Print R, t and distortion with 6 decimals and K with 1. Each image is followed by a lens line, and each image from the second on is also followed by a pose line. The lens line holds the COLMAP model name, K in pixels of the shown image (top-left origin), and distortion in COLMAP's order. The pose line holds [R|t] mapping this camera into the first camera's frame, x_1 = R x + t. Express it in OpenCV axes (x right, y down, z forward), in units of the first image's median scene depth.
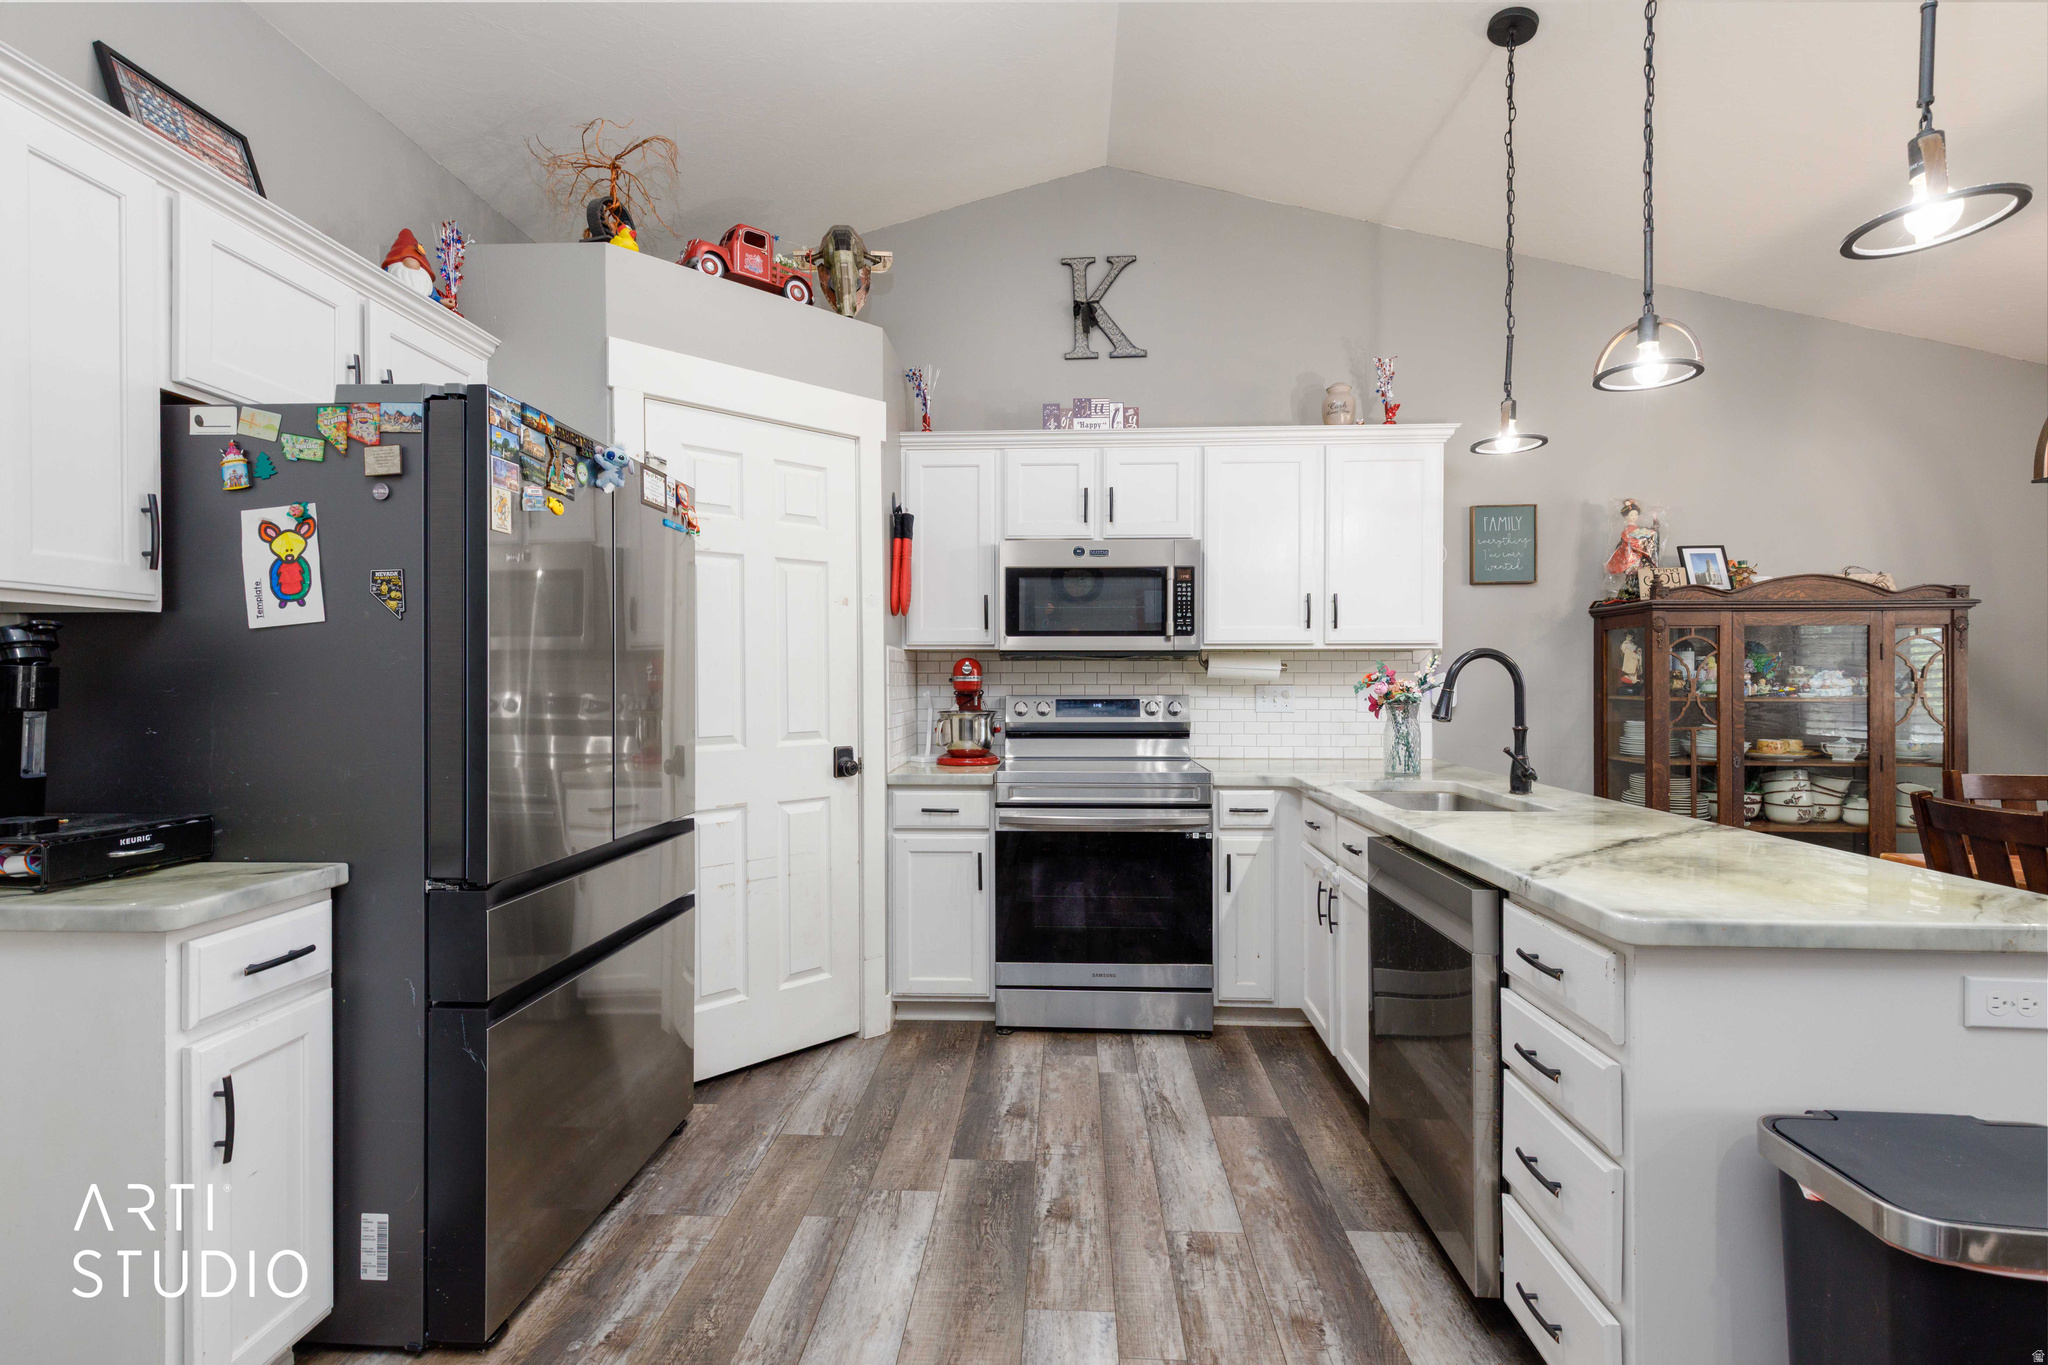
lens RADIAL K [[925.0, 0, 1018.2], [0, 925.0, 681.9], [0, 0, 1]] dist [0.005177, -0.001165]
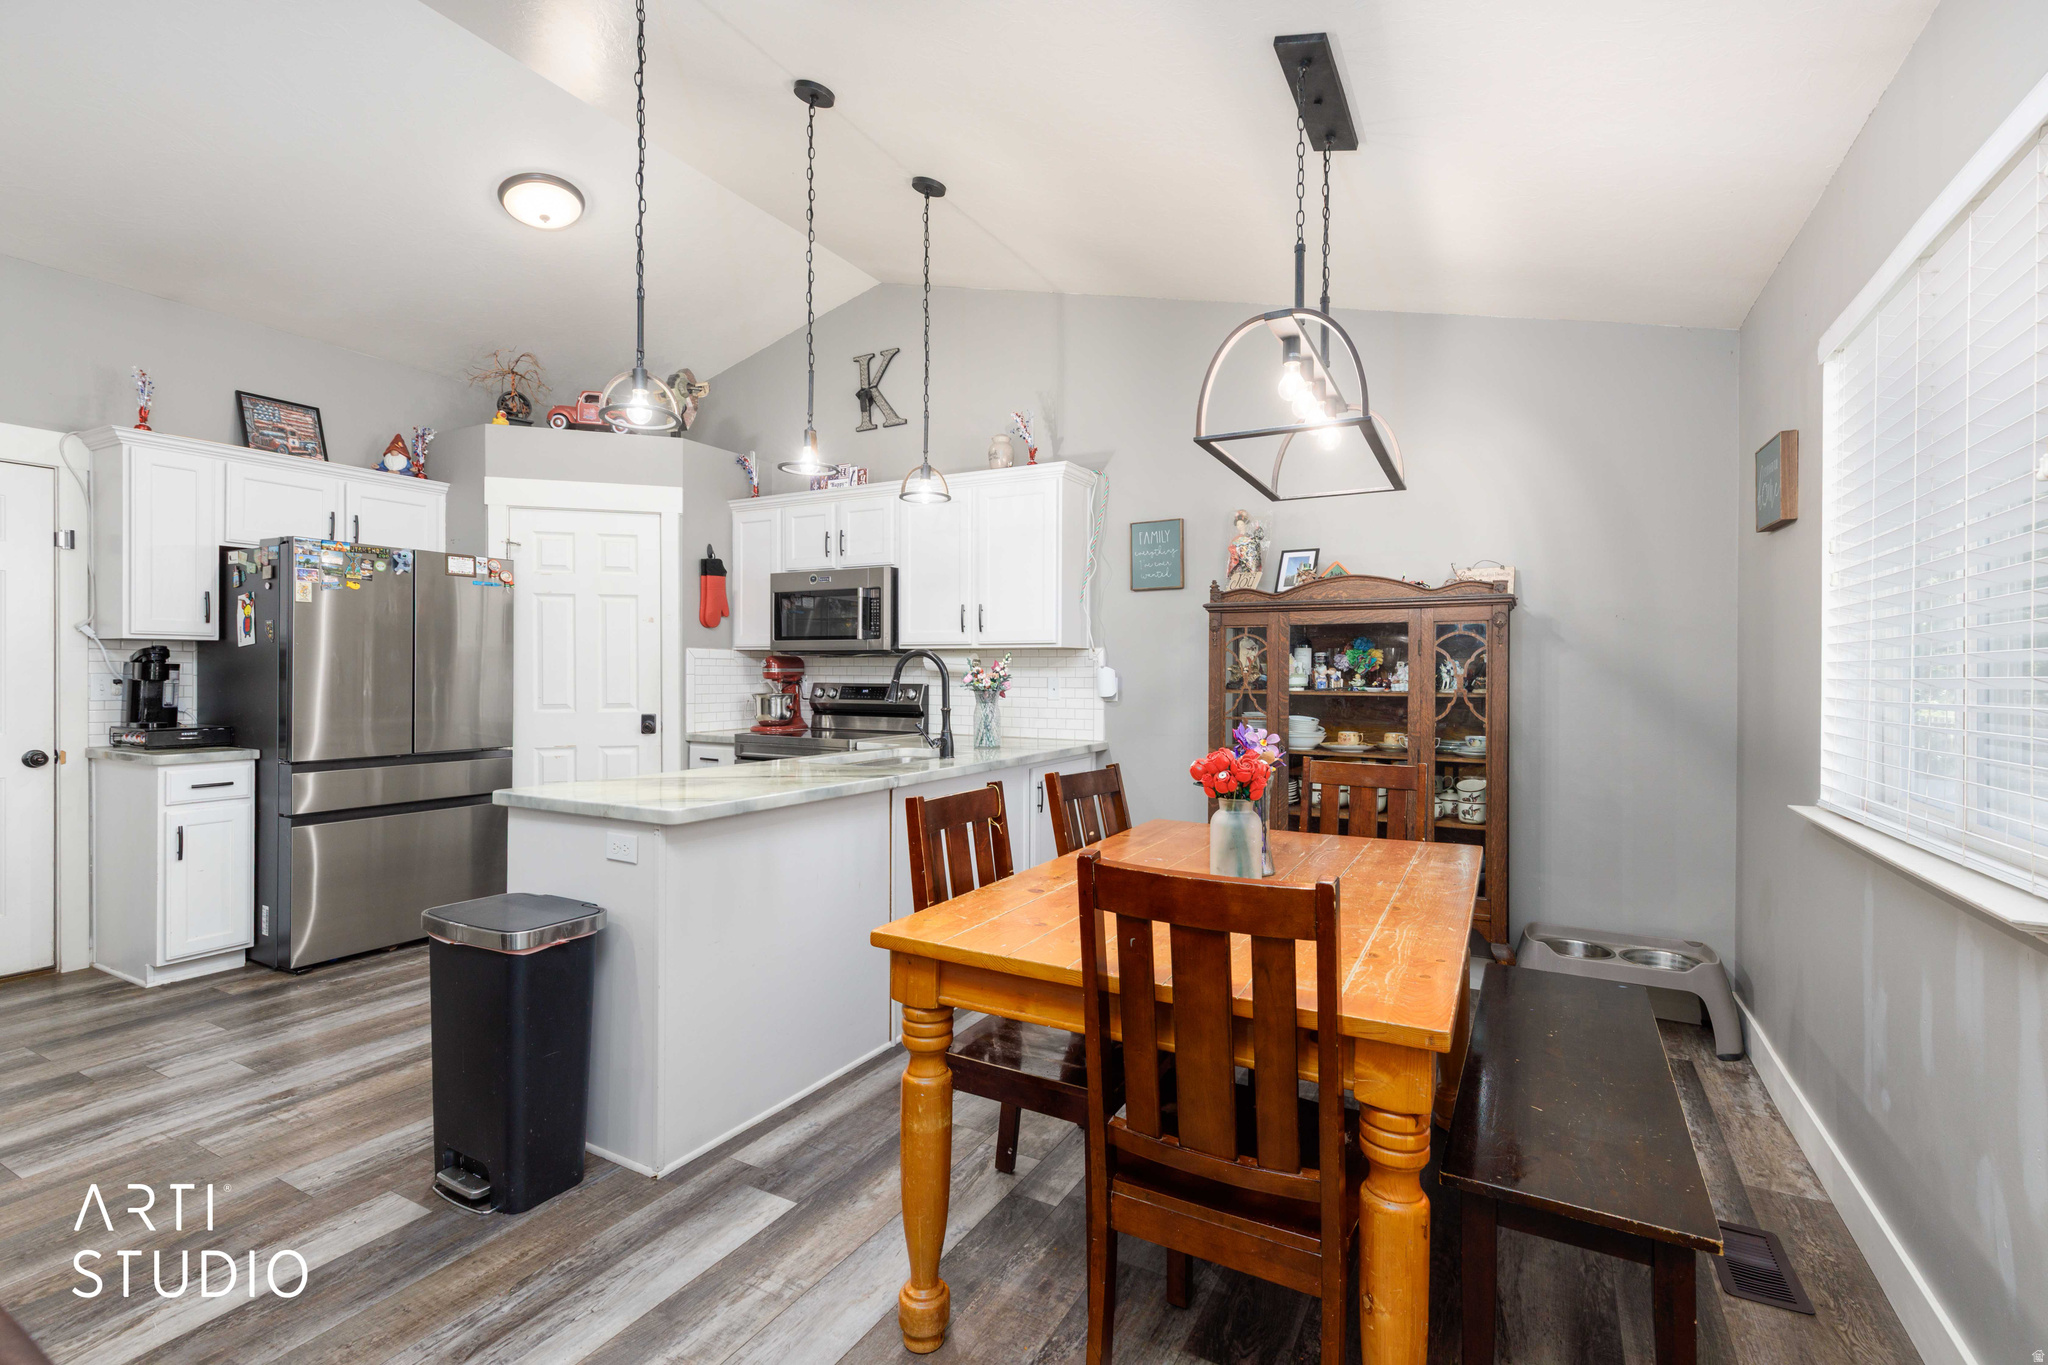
lens RADIAL K [[925.0, 0, 1018.2], [0, 925.0, 672.5], [0, 0, 1]] dist [0.005177, -0.001165]
pose [[0.897546, 0.005026, -0.440893, 0.952411], [-0.006200, 0.999980, -0.001221, -0.001404], [0.440878, 0.003830, 0.897559, -0.107964]]
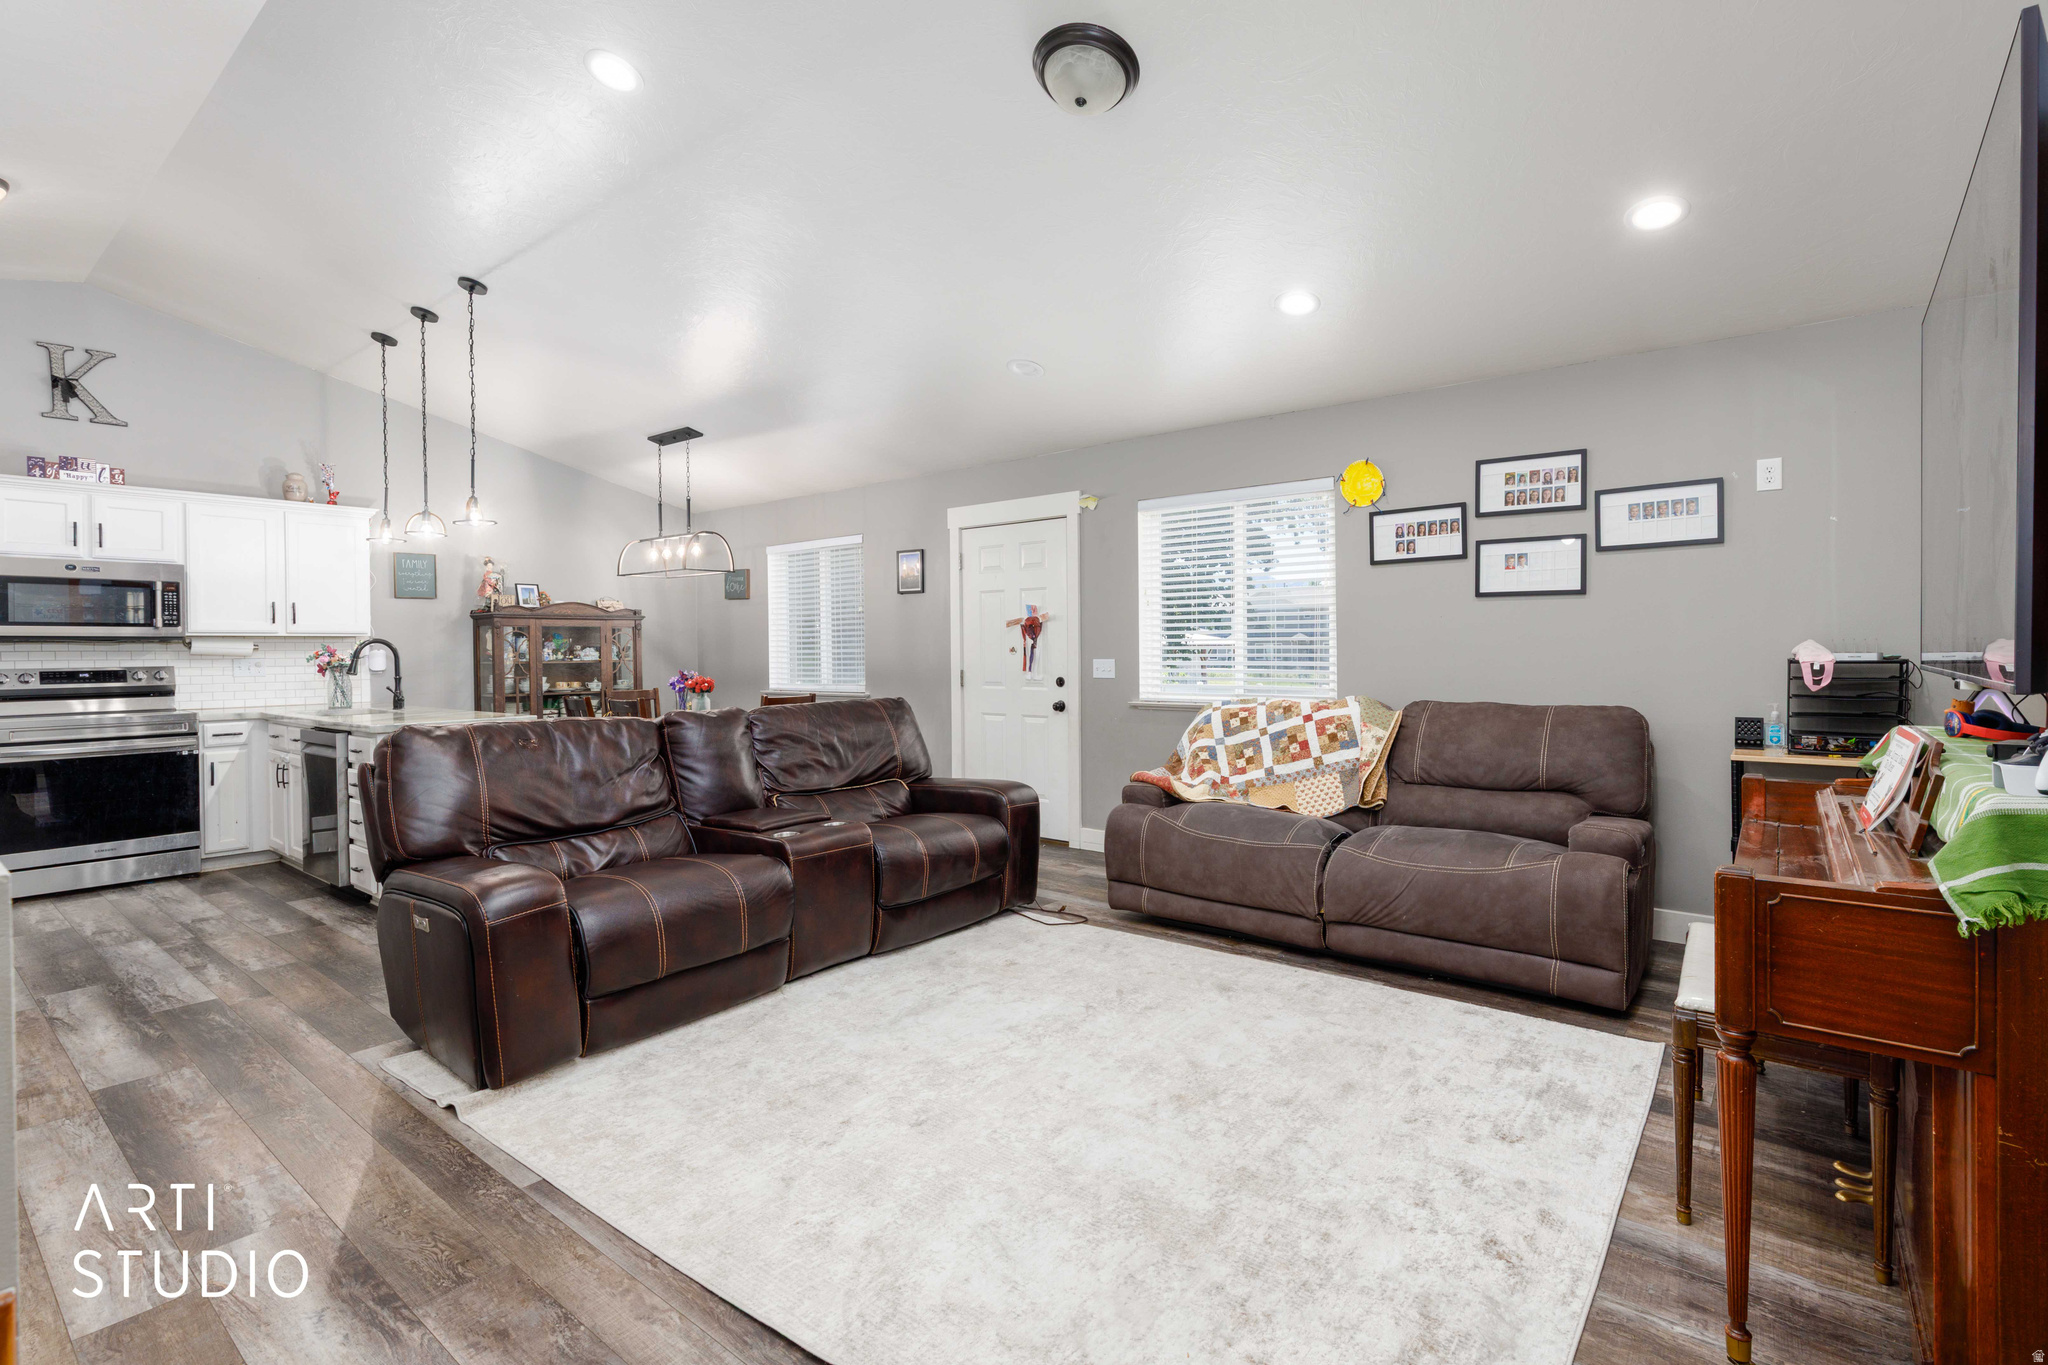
lens RADIAL K [[925.0, 0, 1050.9], [0, 925.0, 656.0], [0, 0, 1]] dist [0.005177, -0.001165]
pose [[0.569409, -0.012680, 0.821956, -0.253266], [0.012455, 0.999899, 0.006796, 0.005267], [-0.821960, 0.006368, 0.569510, -1.064948]]
